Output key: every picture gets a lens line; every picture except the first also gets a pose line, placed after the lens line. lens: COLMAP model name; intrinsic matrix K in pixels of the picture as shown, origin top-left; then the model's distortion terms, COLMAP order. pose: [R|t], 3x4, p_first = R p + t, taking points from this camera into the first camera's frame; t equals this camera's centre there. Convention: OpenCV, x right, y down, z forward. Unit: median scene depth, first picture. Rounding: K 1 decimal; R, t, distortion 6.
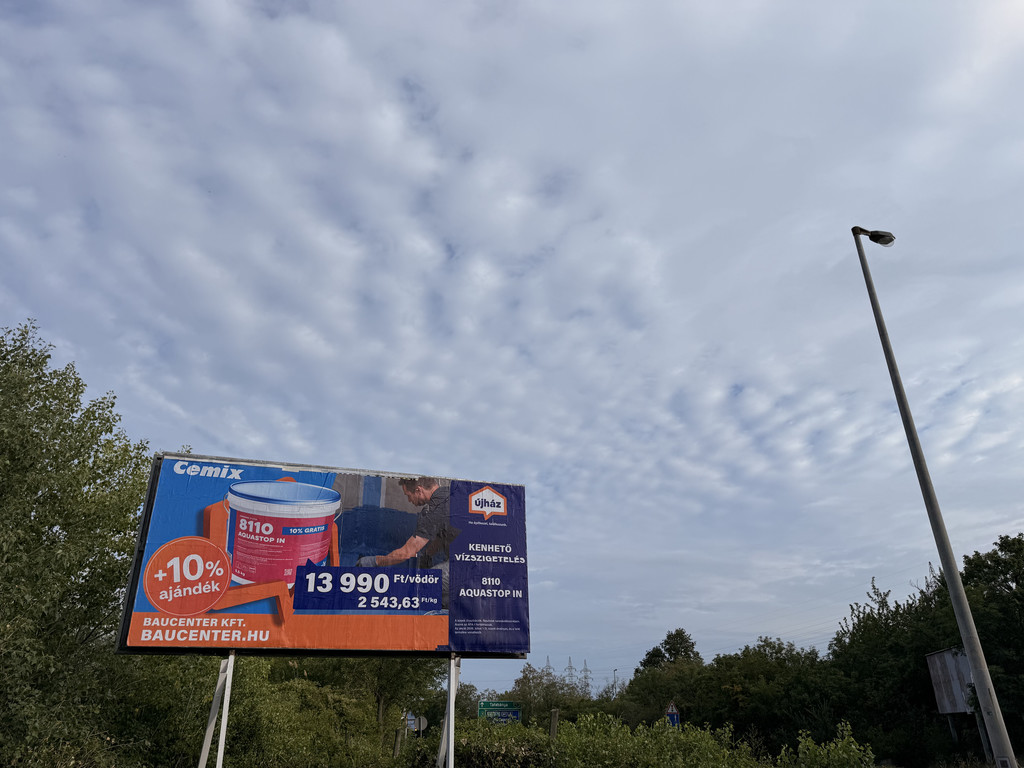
lens RADIAL K [[746.7, 0, 498.1], [0, 746.7, 391.6], [0, 0, 1]] dist [0.069429, -0.093602]
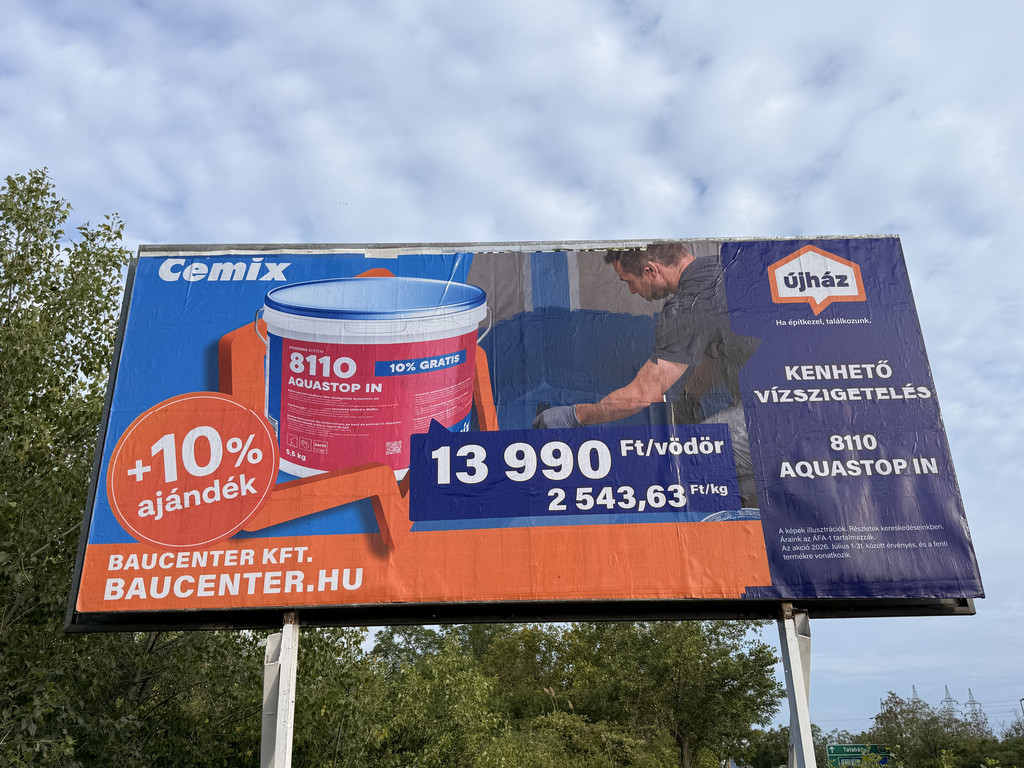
lens RADIAL K [[945.5, 0, 479.5], [0, 945.5, 362.6], [0, 0, 1]] dist [0.164335, -0.244317]
pose [[0.941013, -0.141994, -0.307136, -0.037677], [0.145089, 0.989335, -0.012857, 0.201635], [0.305686, -0.032463, 0.951579, 0.451038]]
